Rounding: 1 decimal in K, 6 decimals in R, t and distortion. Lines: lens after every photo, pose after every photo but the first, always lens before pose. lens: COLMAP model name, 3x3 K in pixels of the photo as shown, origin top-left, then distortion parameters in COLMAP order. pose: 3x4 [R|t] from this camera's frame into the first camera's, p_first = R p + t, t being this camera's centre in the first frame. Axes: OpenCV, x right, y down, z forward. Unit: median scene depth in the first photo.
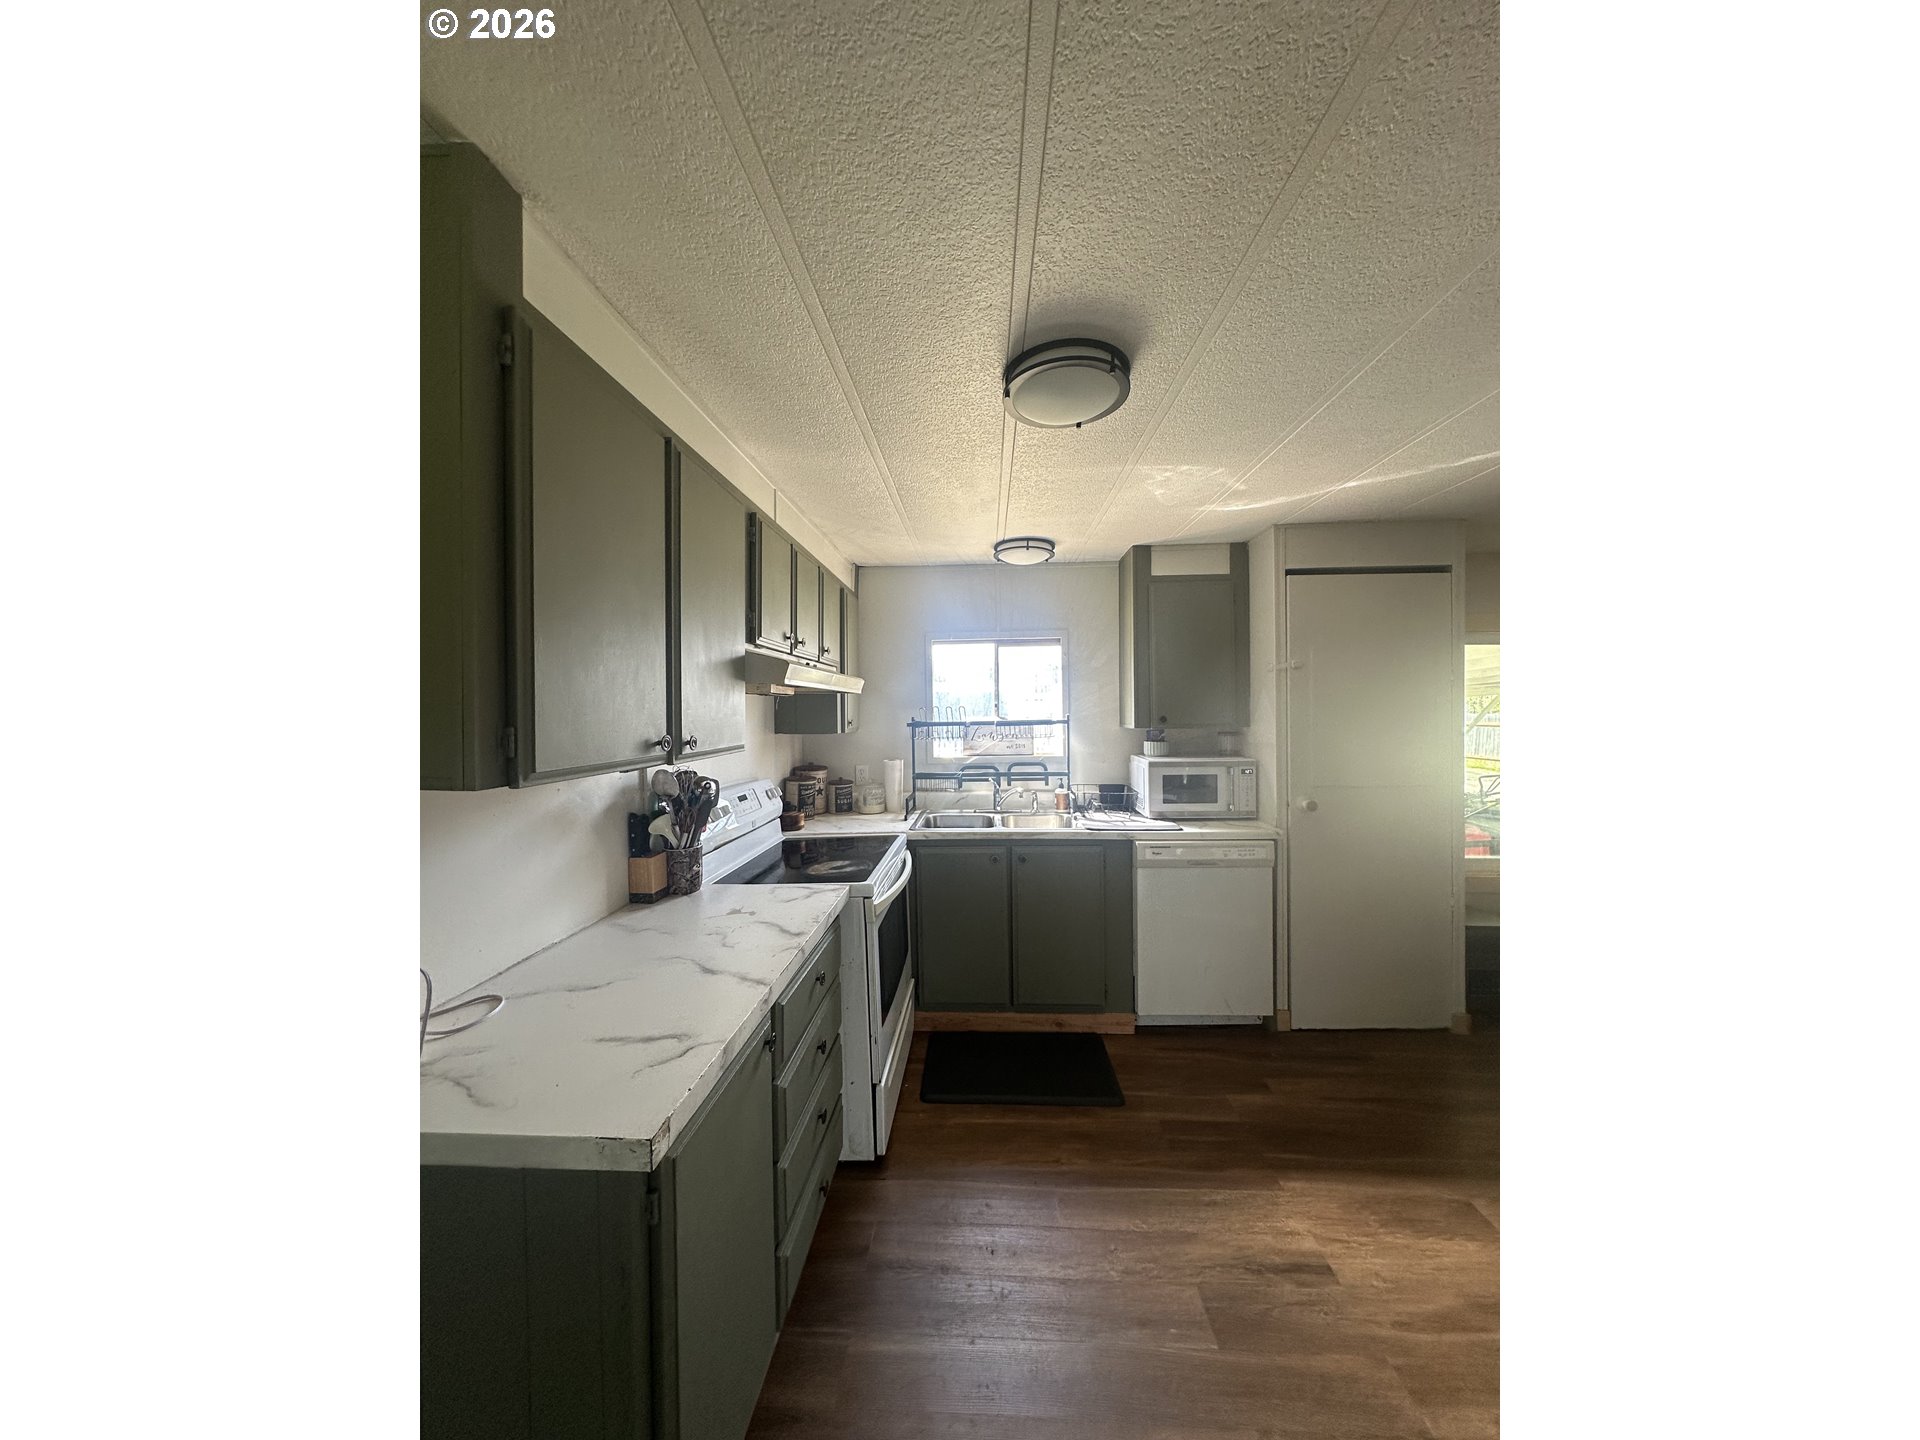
lens RADIAL K [[569.2, 0, 960.0], [0, 569.2, 720.0], [0, 0, 1]] dist [-0.000972, -0.000002]
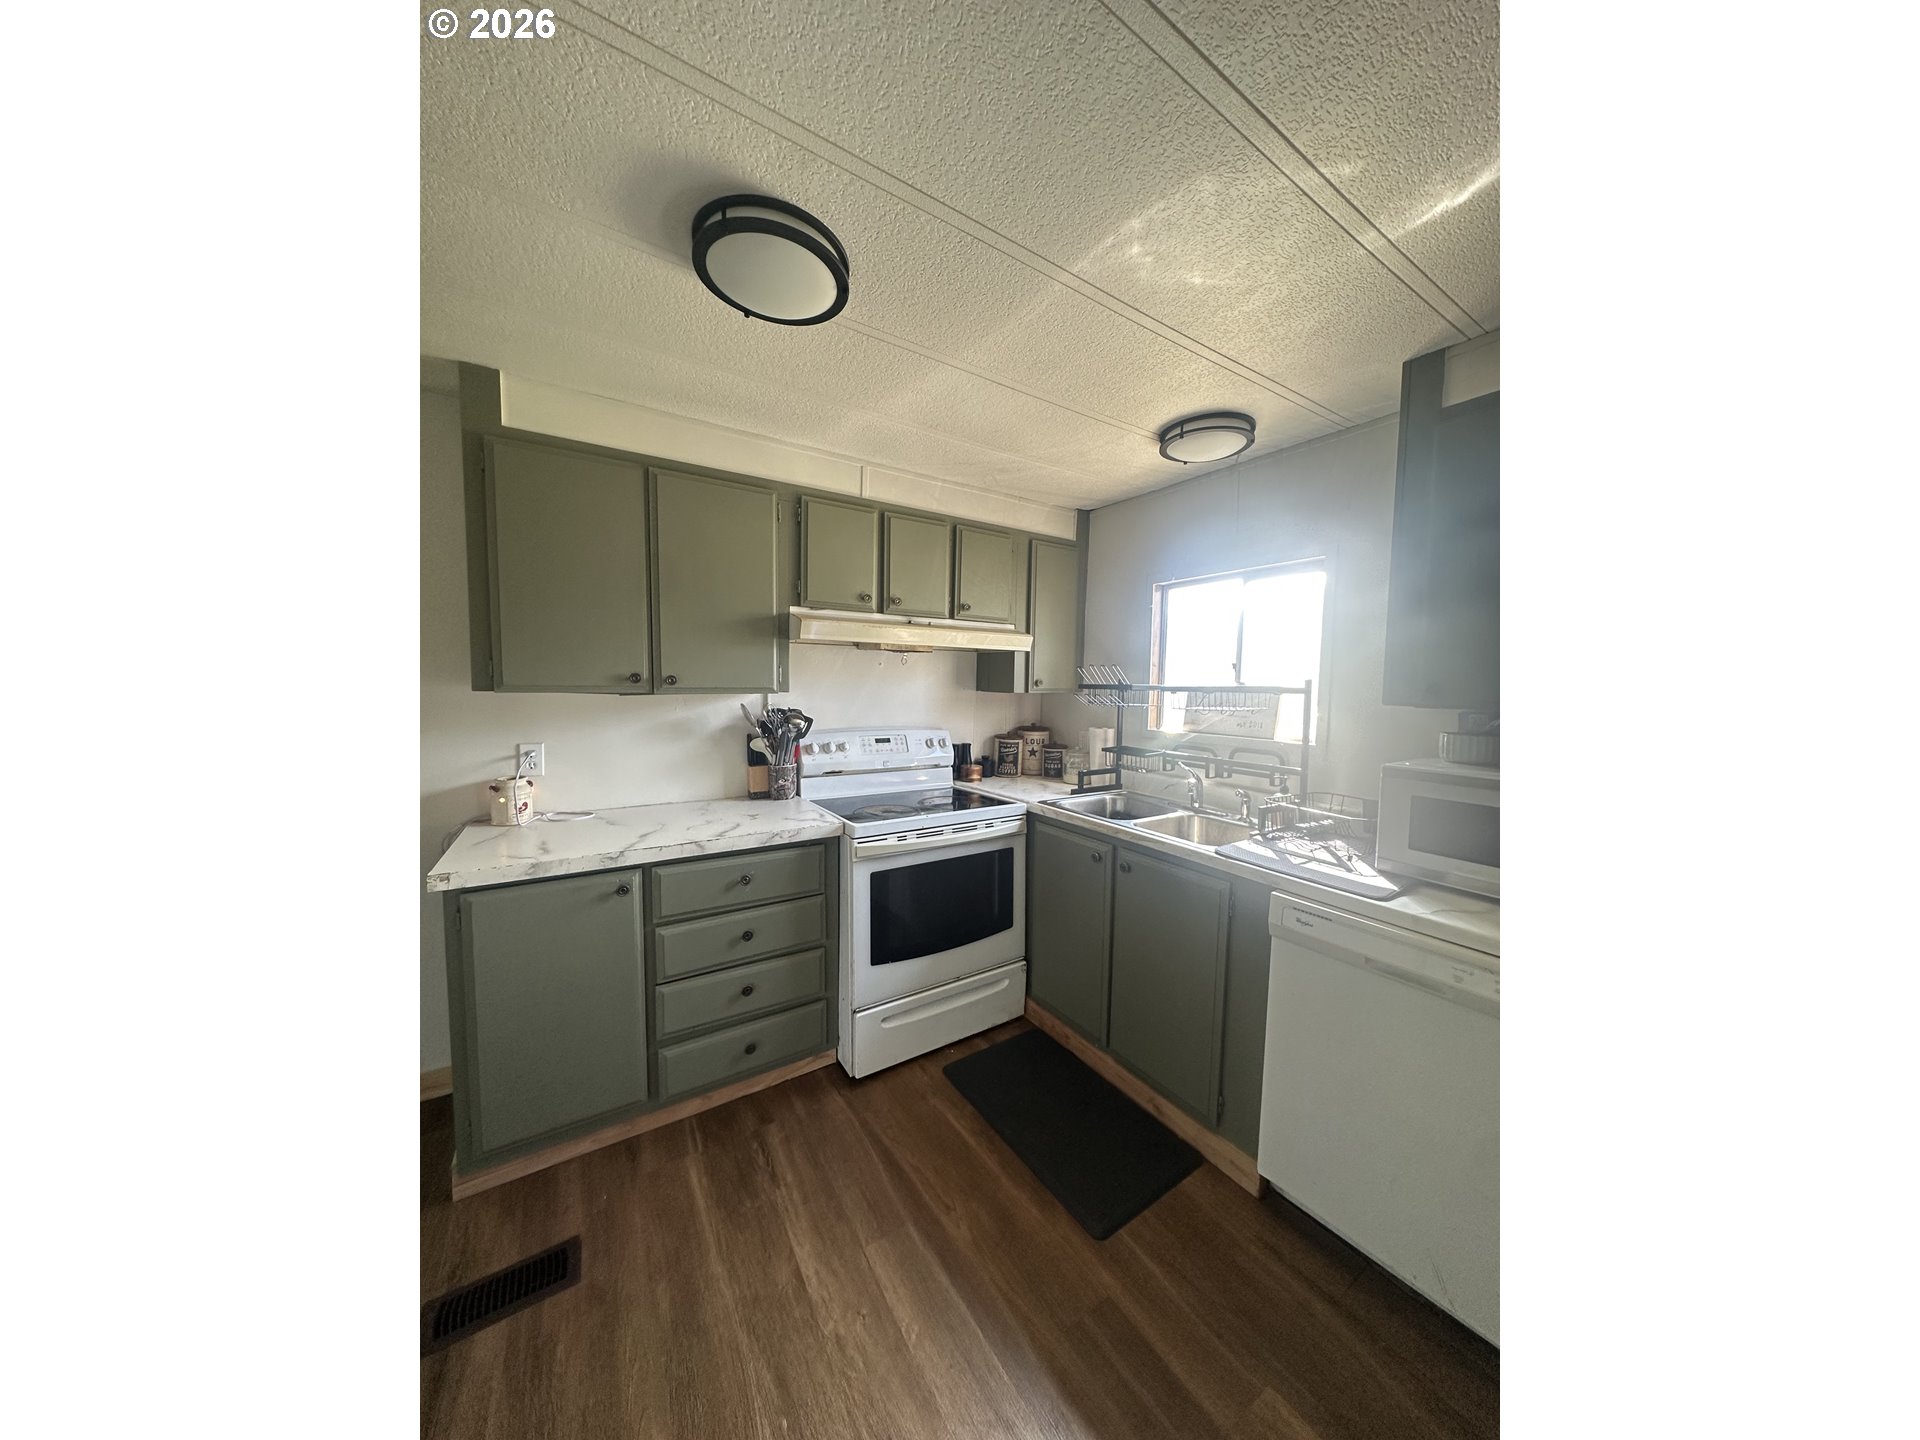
lens RADIAL K [[569.2, 0, 960.0], [0, 569.2, 720.0], [0, 0, 1]] dist [-0.000972, -0.000002]
pose [[0.587926, 0.076300, -0.805308, 0.572191], [-0.037165, 0.997038, 0.067333, 0.008799], [0.808060, -0.009658, 0.589020, 0.385391]]
